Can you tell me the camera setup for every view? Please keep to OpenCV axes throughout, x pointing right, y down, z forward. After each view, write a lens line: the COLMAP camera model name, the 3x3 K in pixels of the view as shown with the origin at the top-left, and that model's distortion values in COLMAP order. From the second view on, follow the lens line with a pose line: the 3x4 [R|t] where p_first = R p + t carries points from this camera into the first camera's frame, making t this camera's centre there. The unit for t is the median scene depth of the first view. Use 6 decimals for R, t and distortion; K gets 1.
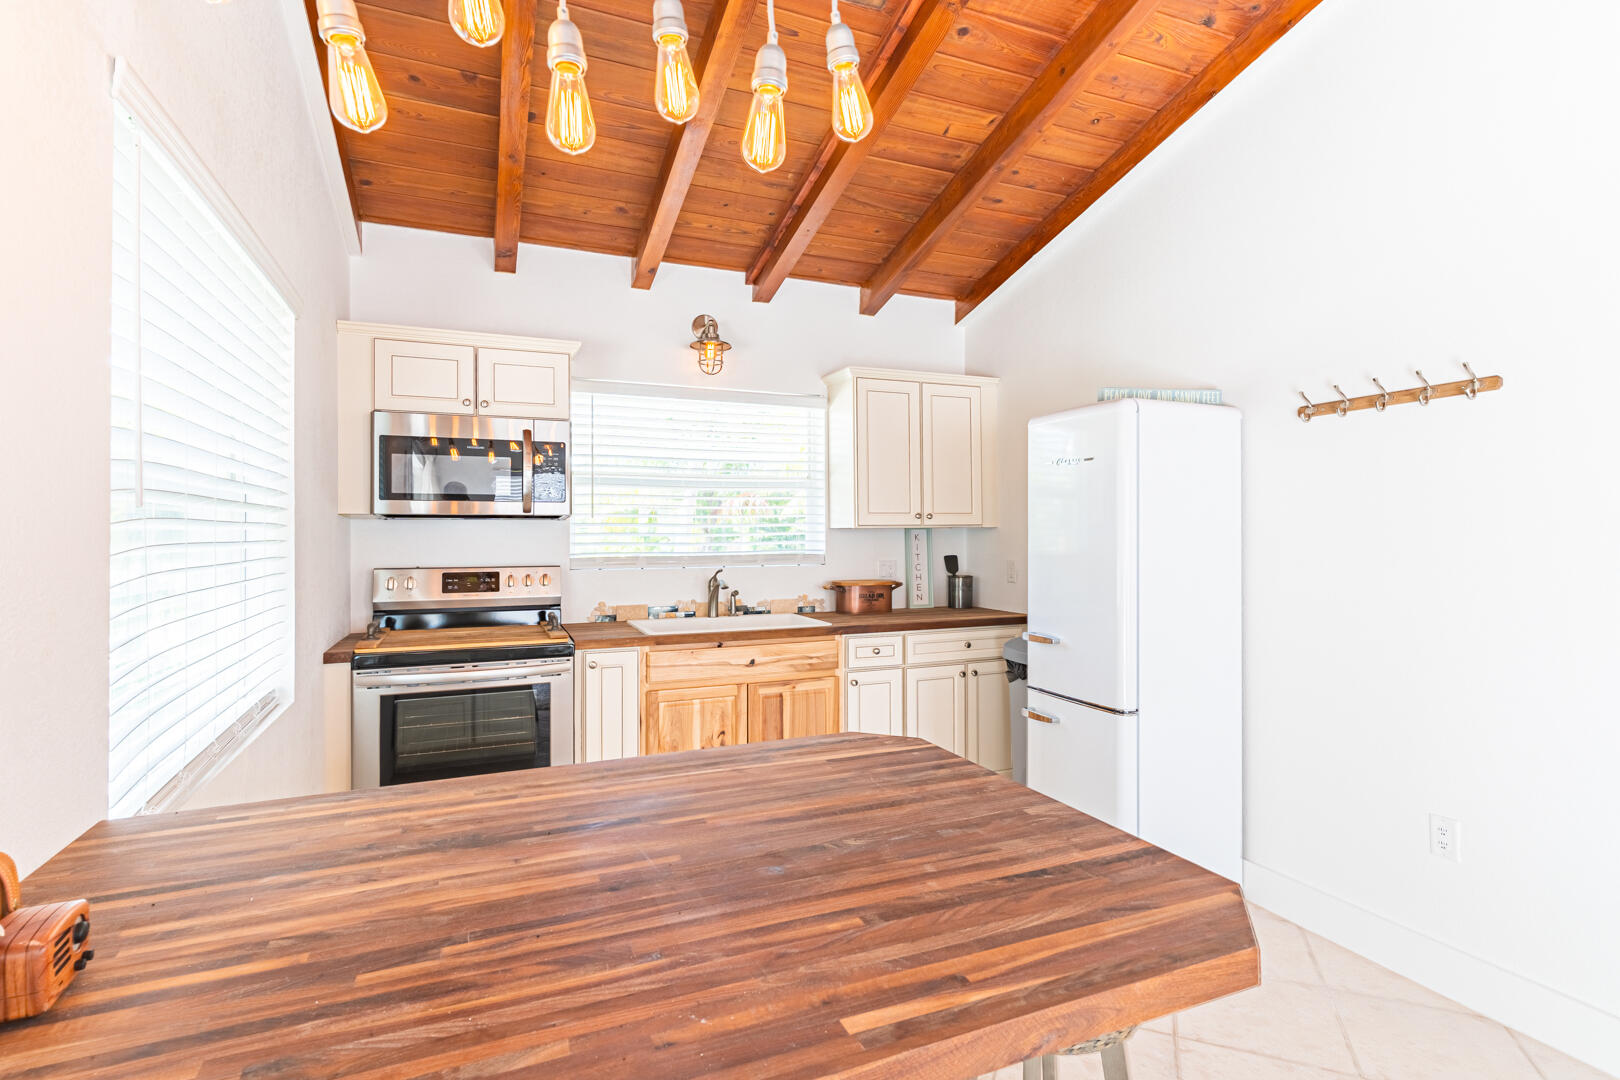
lens RADIAL K [[793.6, 0, 808.3], [0, 793.6, 529.4], [0, 0, 1]] dist [-0.000106, -0.000163]
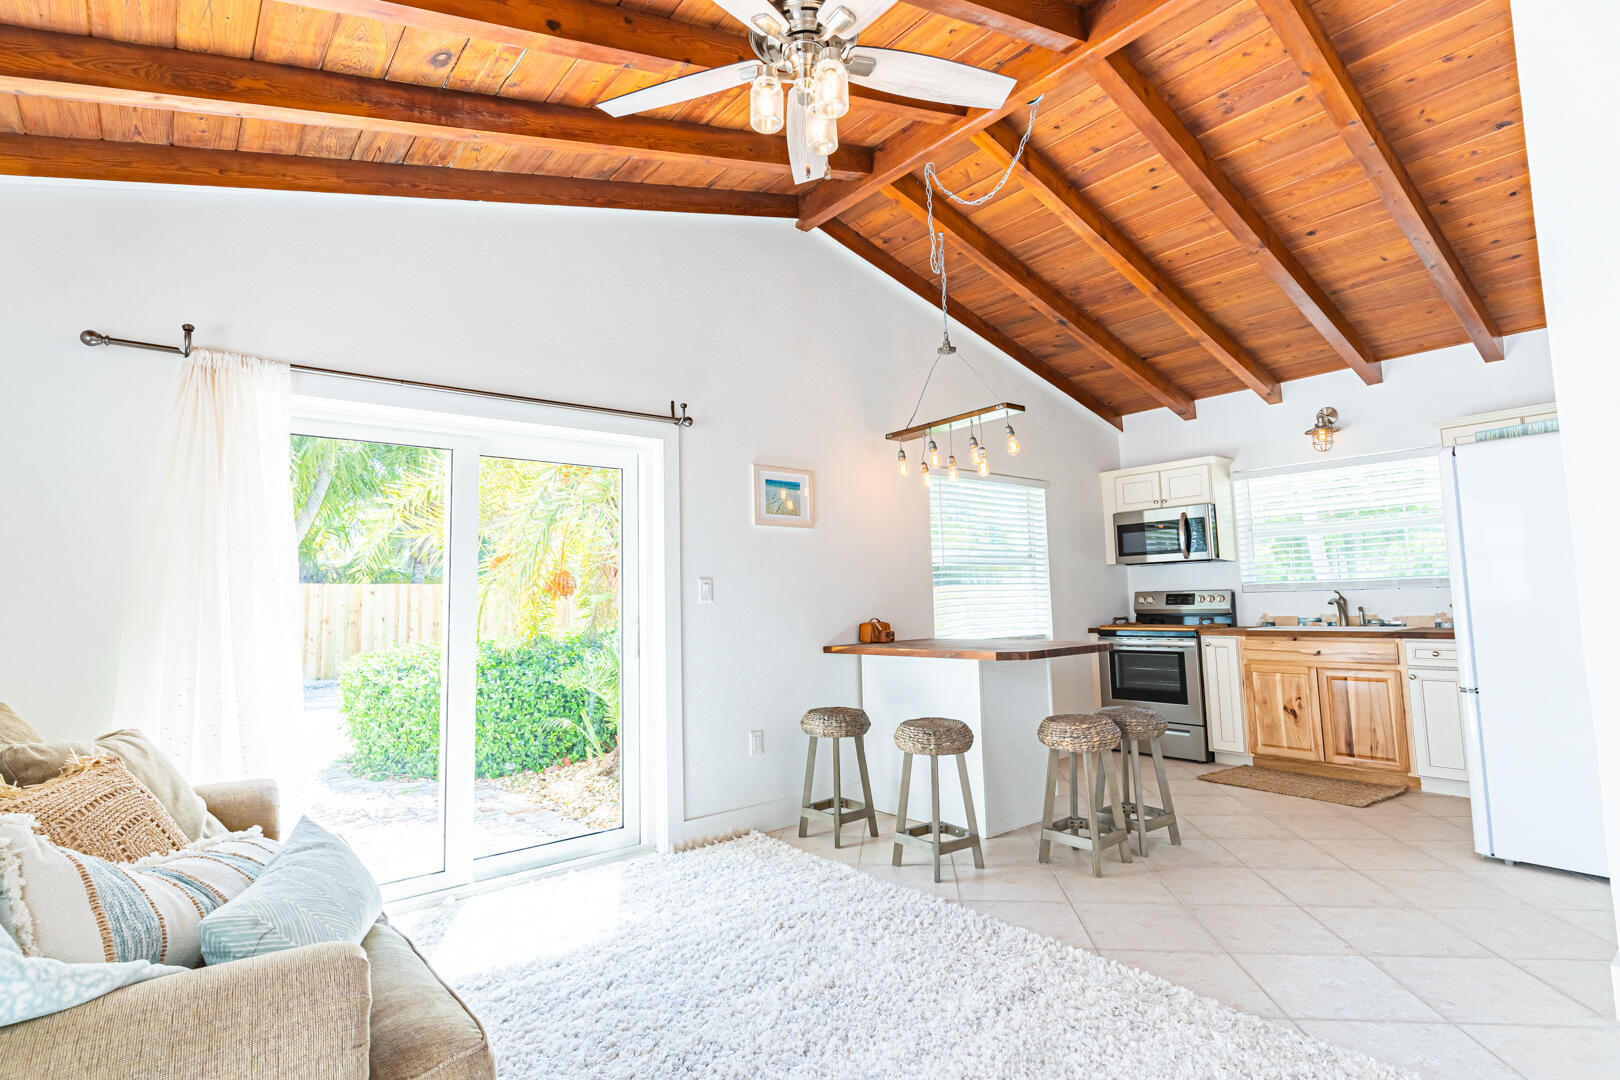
lens RADIAL K [[795.5, 0, 811.4], [0, 795.5, 533.4], [0, 0, 1]] dist [0.000247, 0.000147]
pose [[0.283705, -0.087044, -0.954953, 0.928949], [0.030984, 0.996184, -0.081597, 0.034231], [0.958411, -0.006438, 0.285320, -0.261874]]
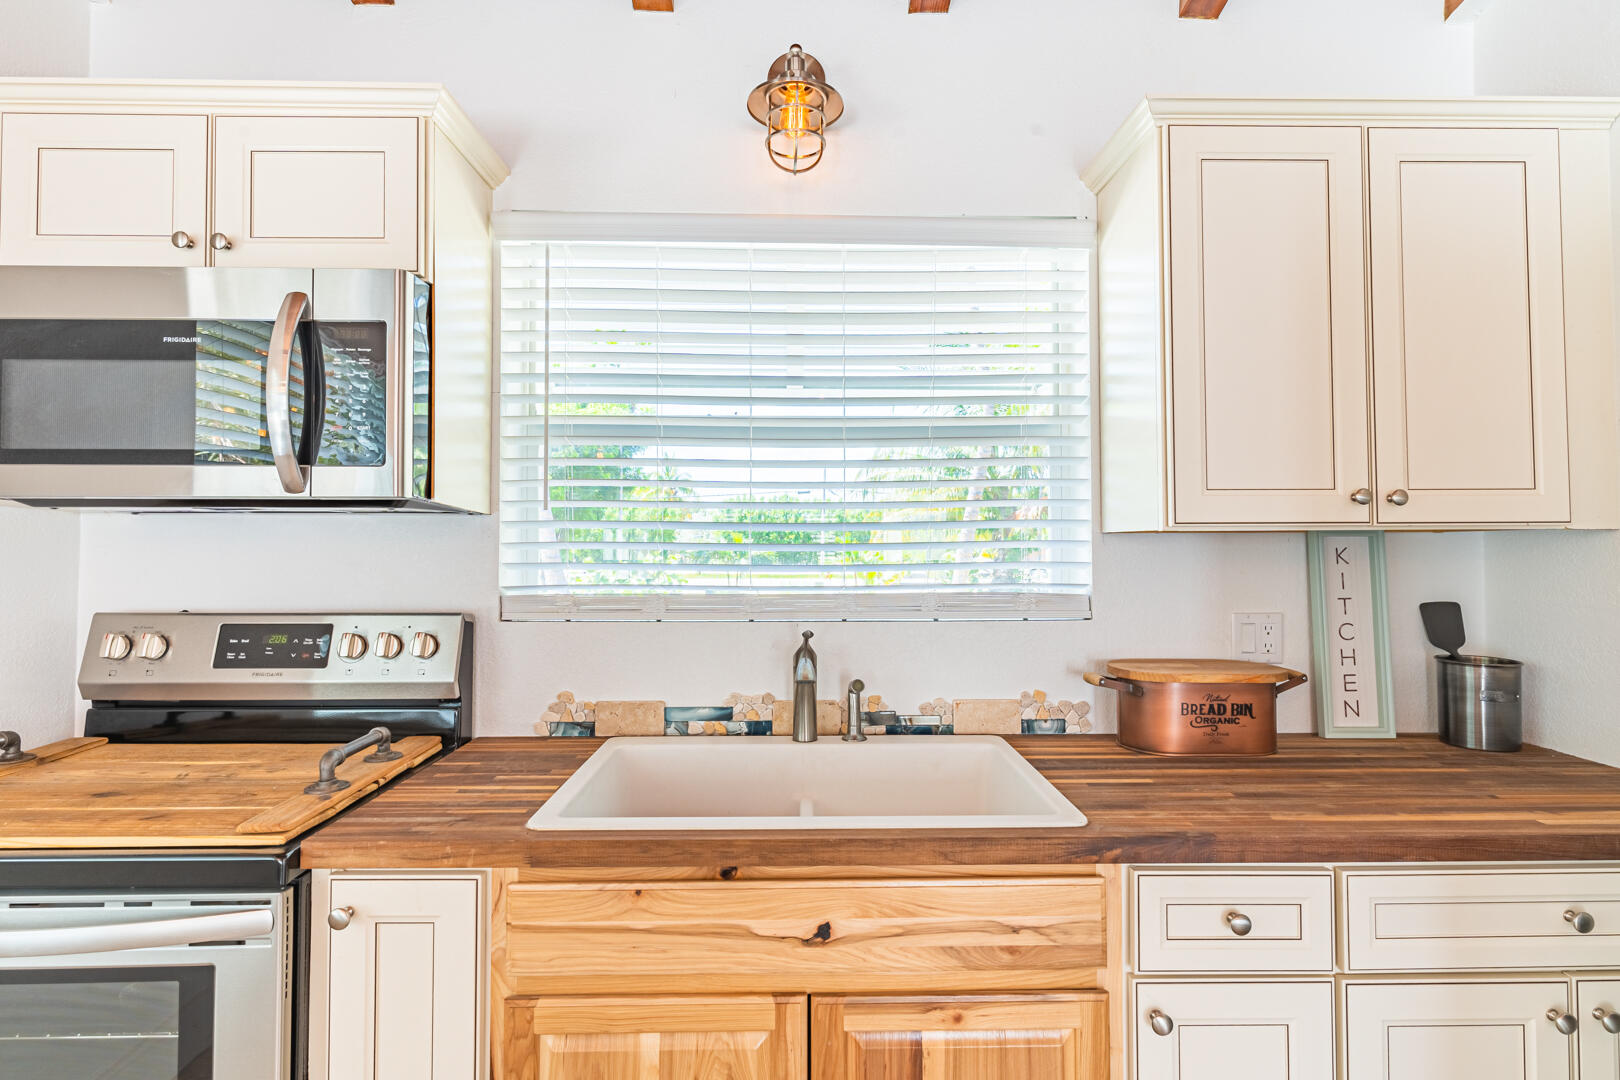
lens RADIAL K [[819.7, 0, 809.6], [0, 819.7, 522.1], [0, 0, 1]] dist [-0.001185, 0.000664]
pose [[0.931398, -0.005484, -0.363962, 0.042993], [-0.001838, 0.999803, -0.019770, 0.001943], [0.363999, 0.019083, 0.931204, 0.583163]]
